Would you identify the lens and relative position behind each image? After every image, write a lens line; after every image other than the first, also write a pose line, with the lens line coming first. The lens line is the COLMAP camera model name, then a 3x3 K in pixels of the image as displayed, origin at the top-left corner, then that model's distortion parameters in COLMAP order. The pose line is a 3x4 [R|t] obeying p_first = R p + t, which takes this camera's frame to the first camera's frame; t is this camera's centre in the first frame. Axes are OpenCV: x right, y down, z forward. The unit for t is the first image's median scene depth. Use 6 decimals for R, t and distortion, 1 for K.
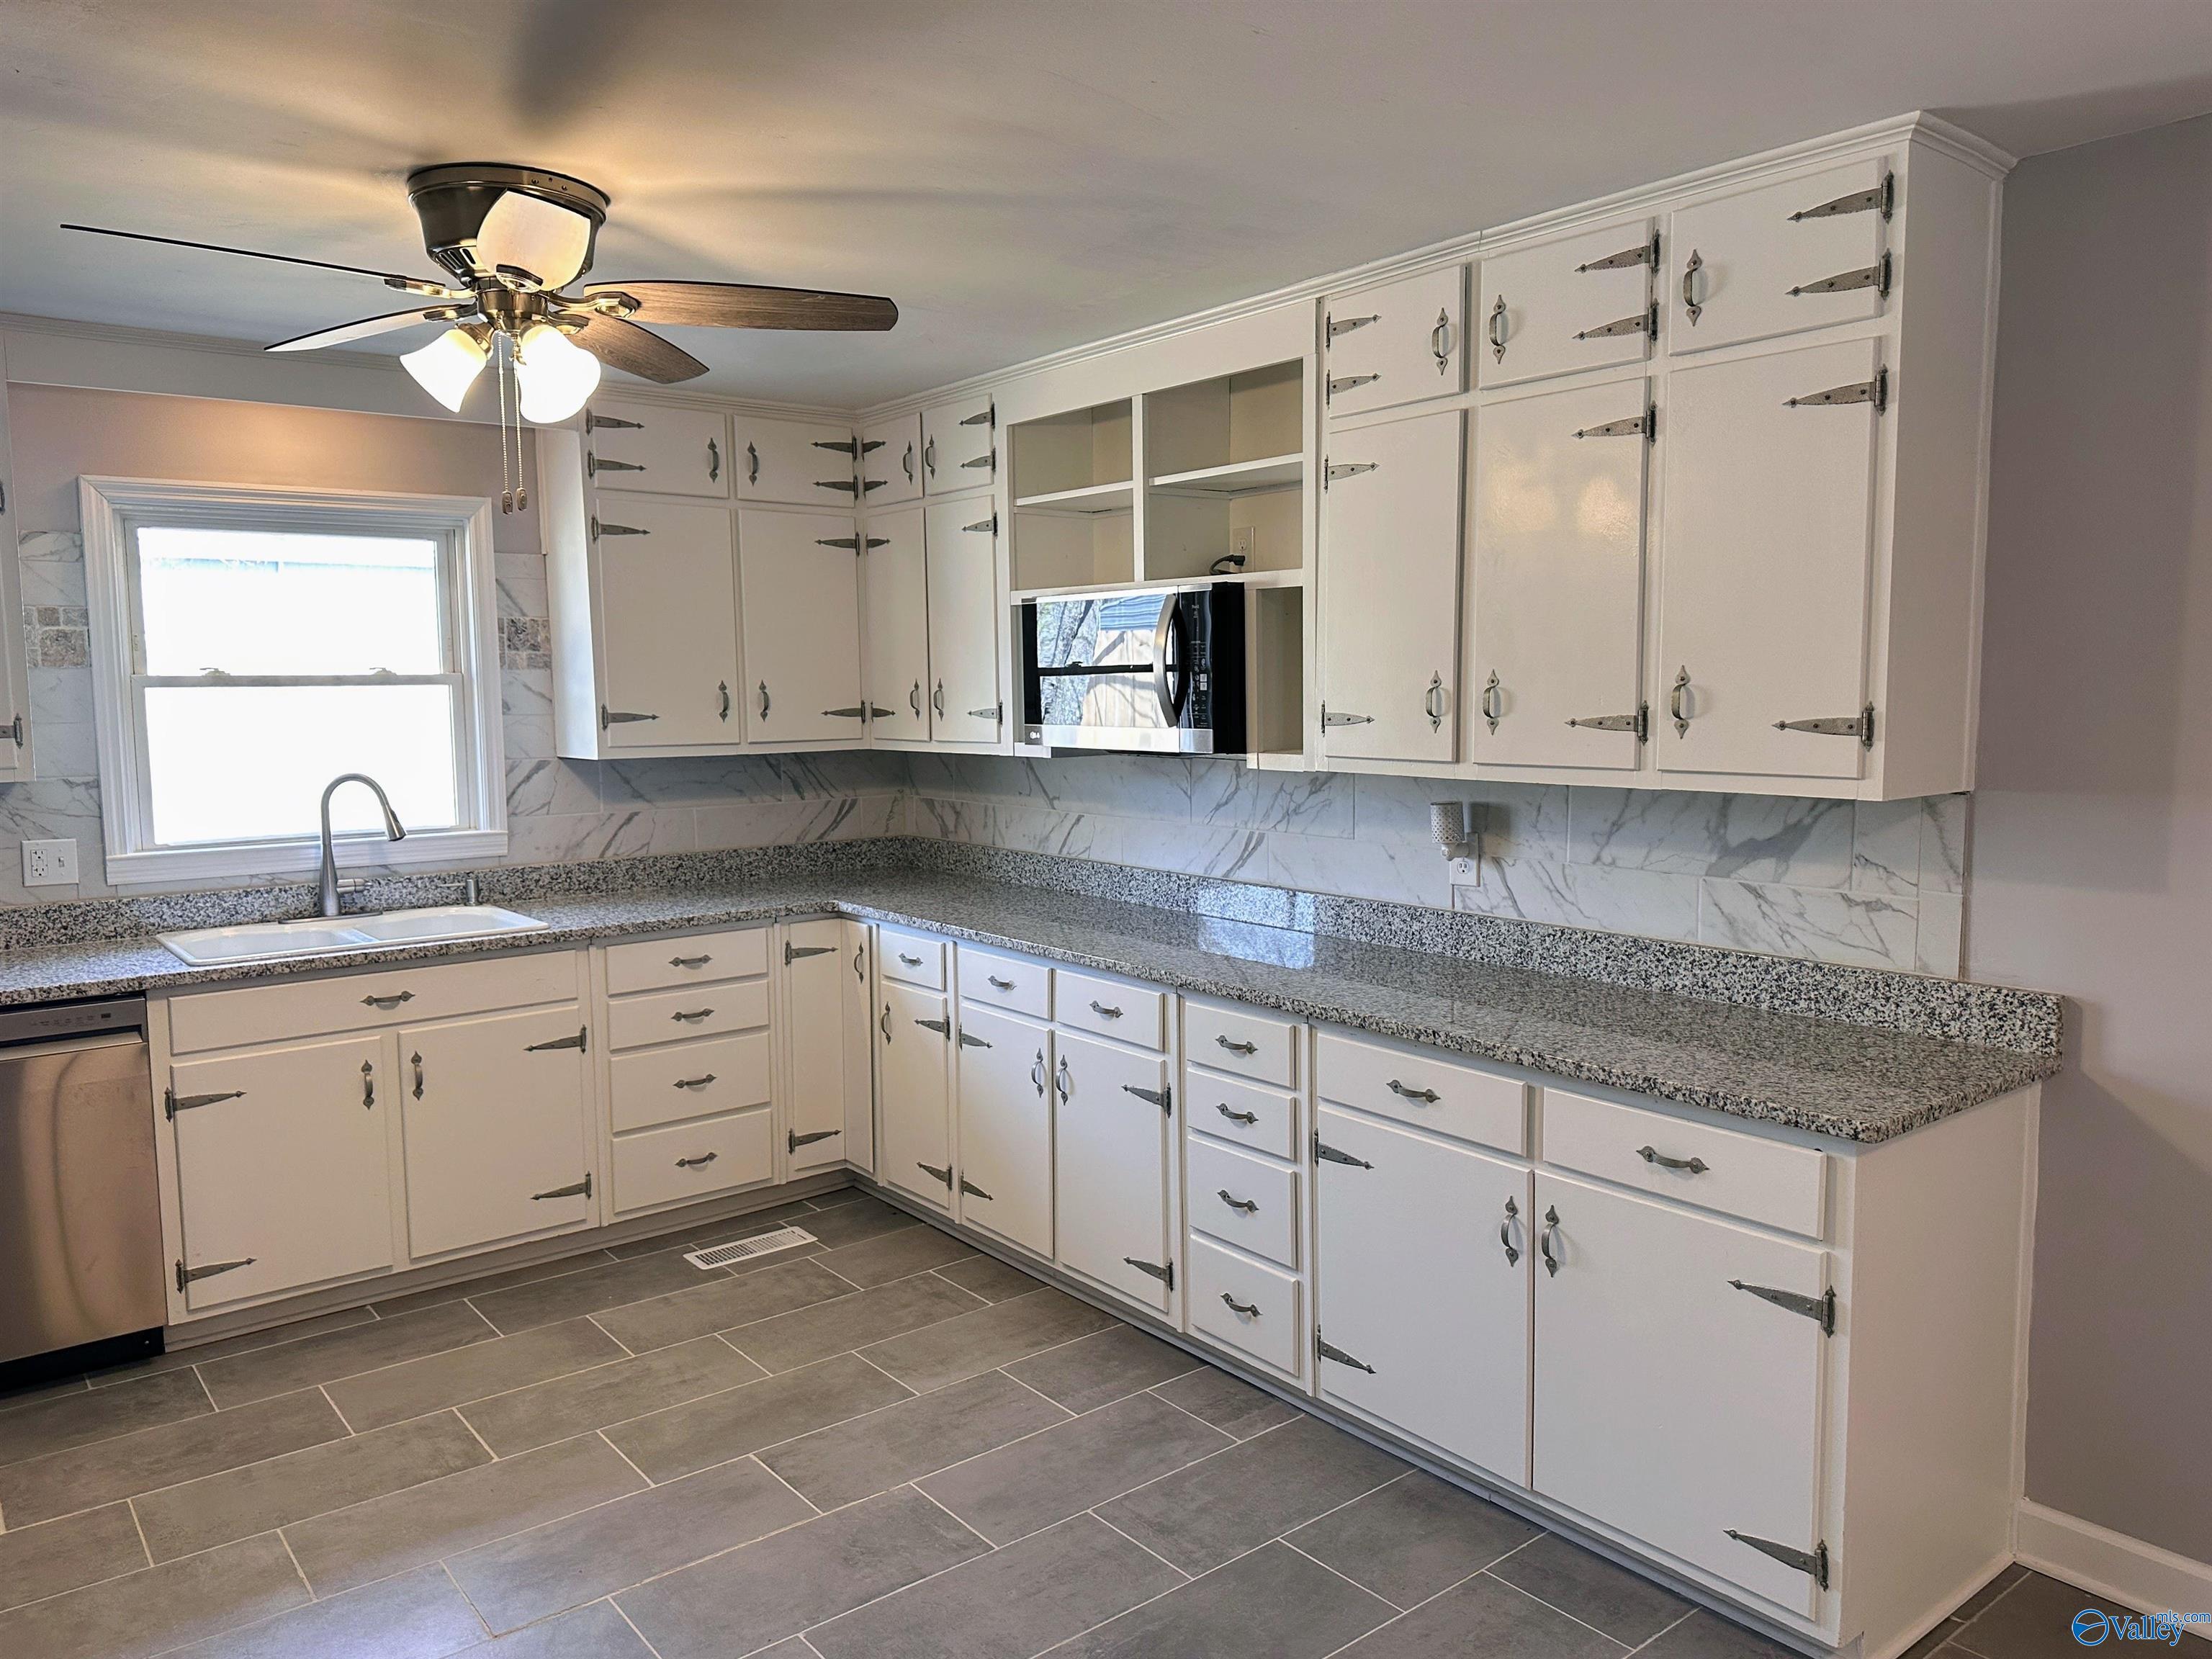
lens RADIAL K [[1568.7, 0, 1096.5], [0, 1568.7, 835.6], [0, 0, 1]] dist [0.051332, -0.053905]
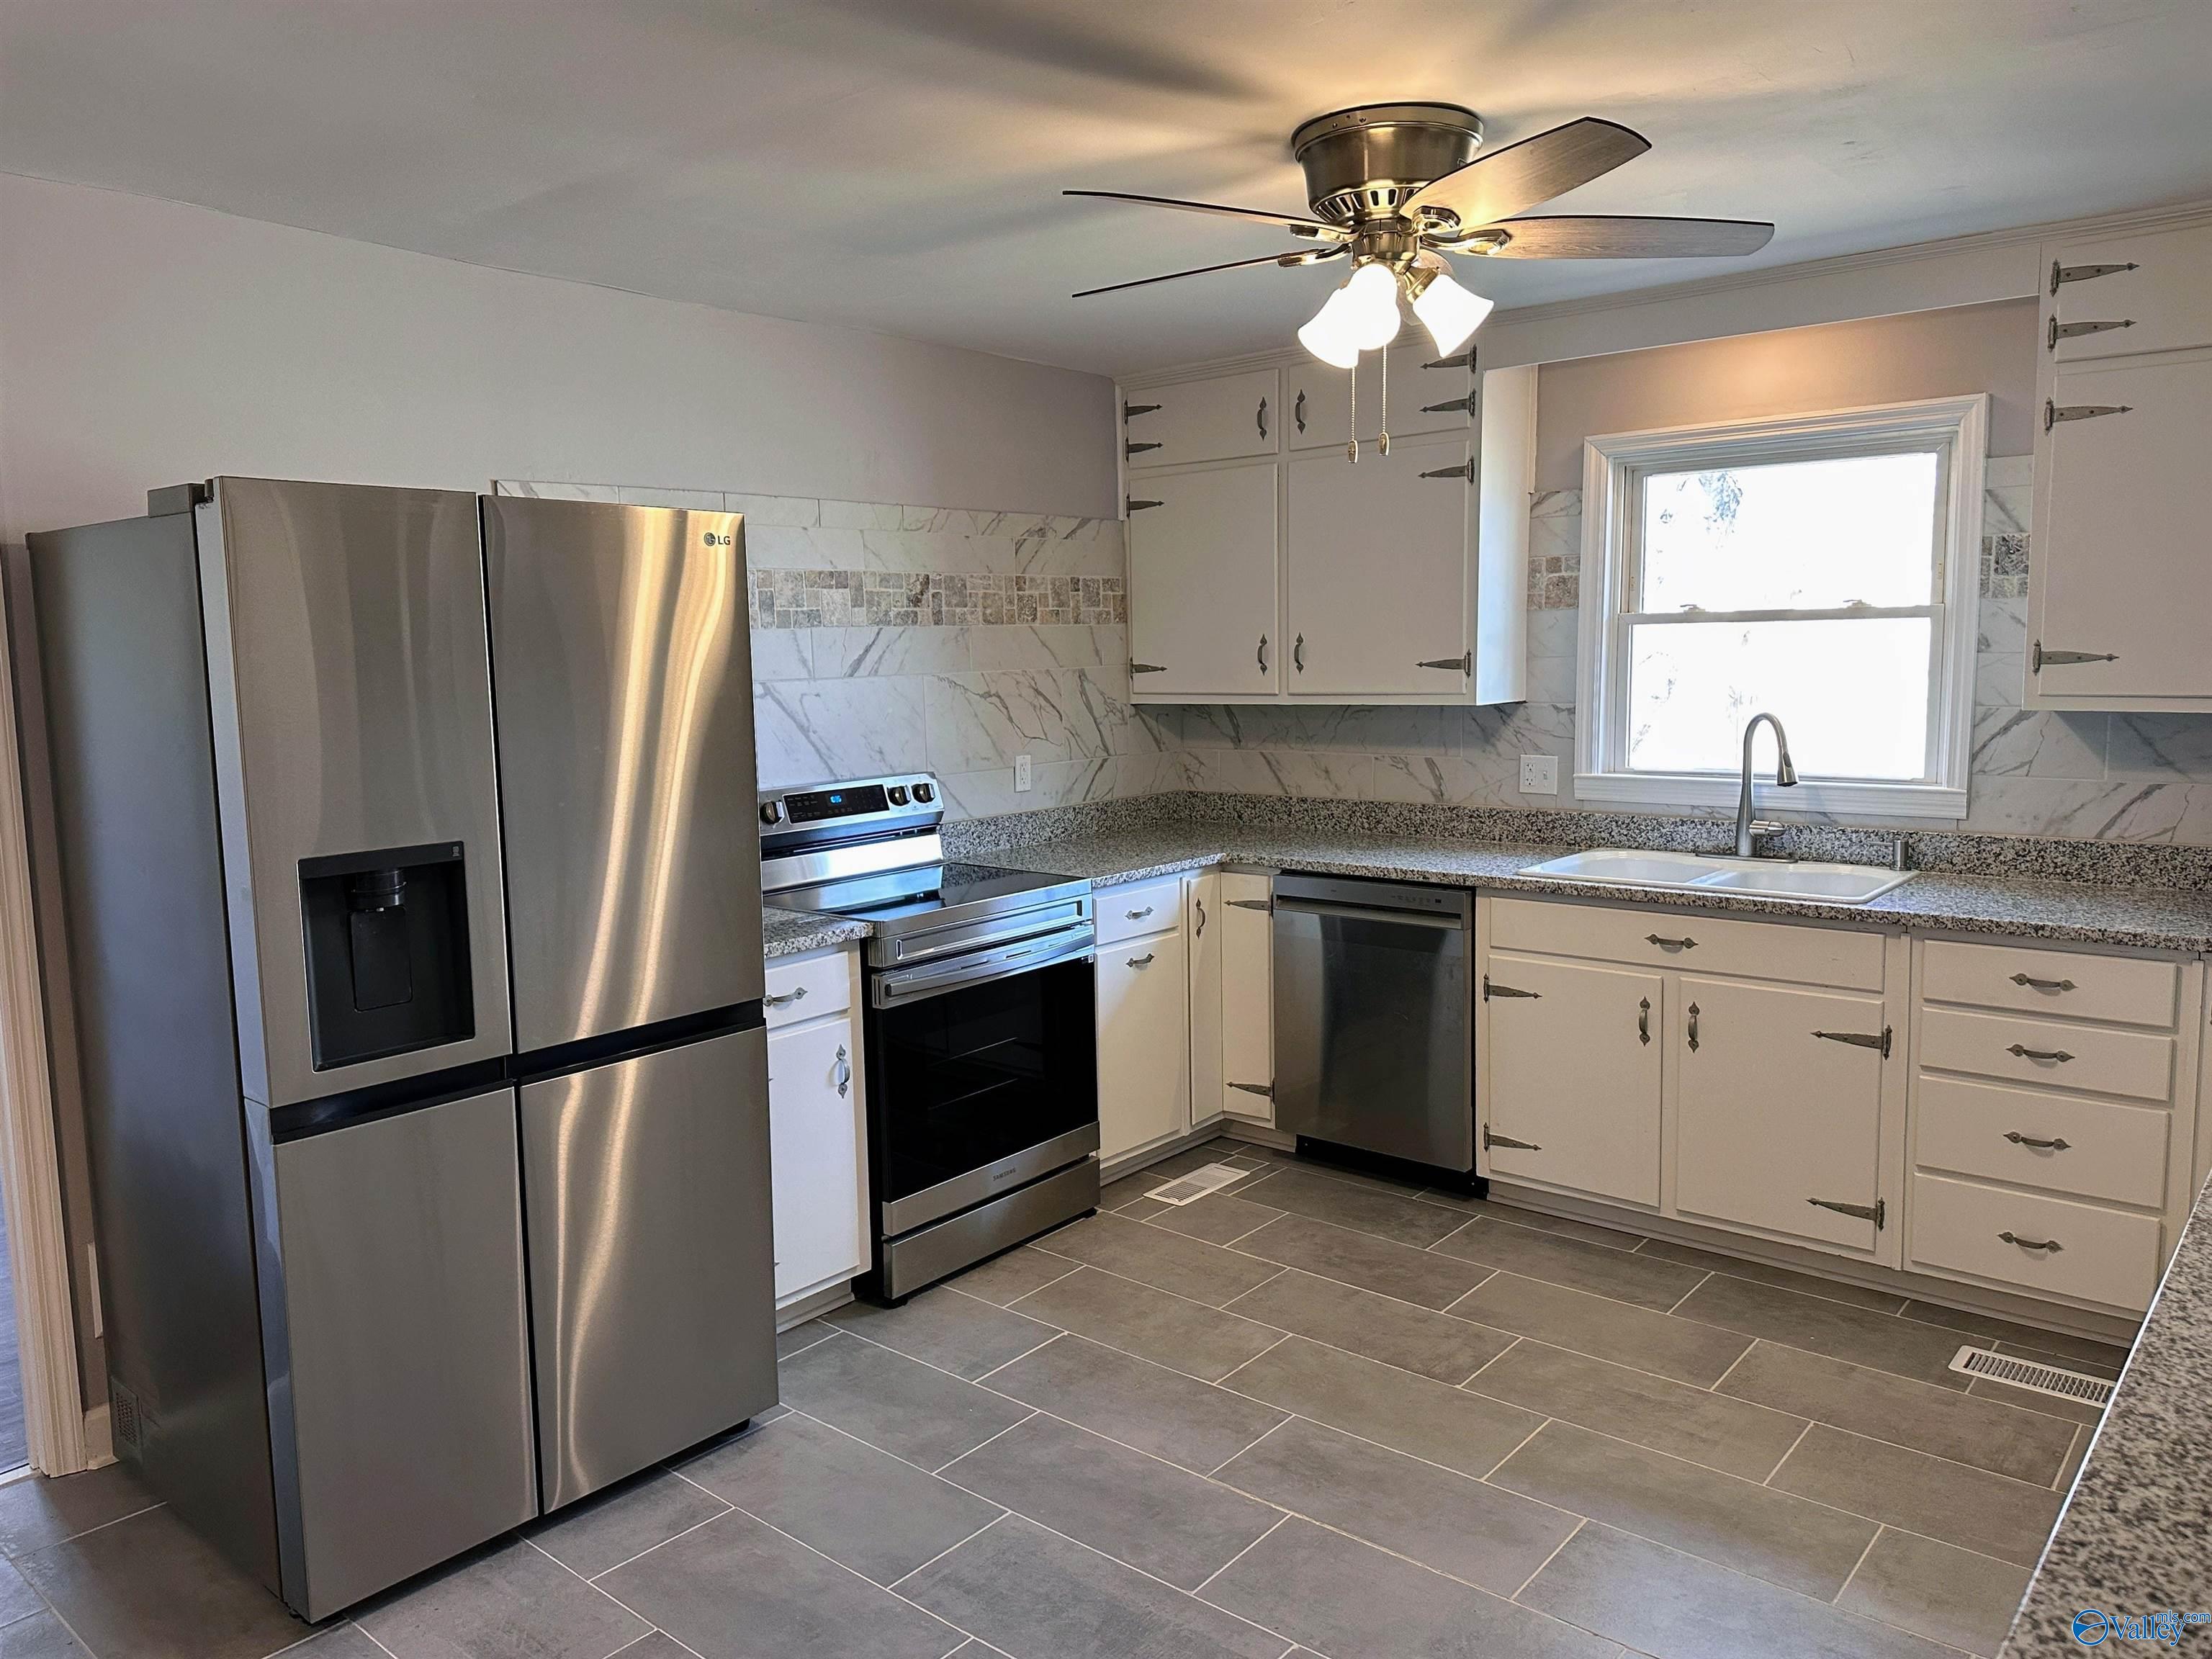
lens RADIAL K [[1568.7, 0, 1097.6], [0, 1568.7, 832.6], [0, 0, 1]] dist [0.051332, -0.053905]
pose [[0.205452, 0.125906, -0.970534, 0.396833], [-0.079867, 0.990539, 0.111594, -0.042519], [0.975403, 0.054586, 0.213564, 0.408558]]
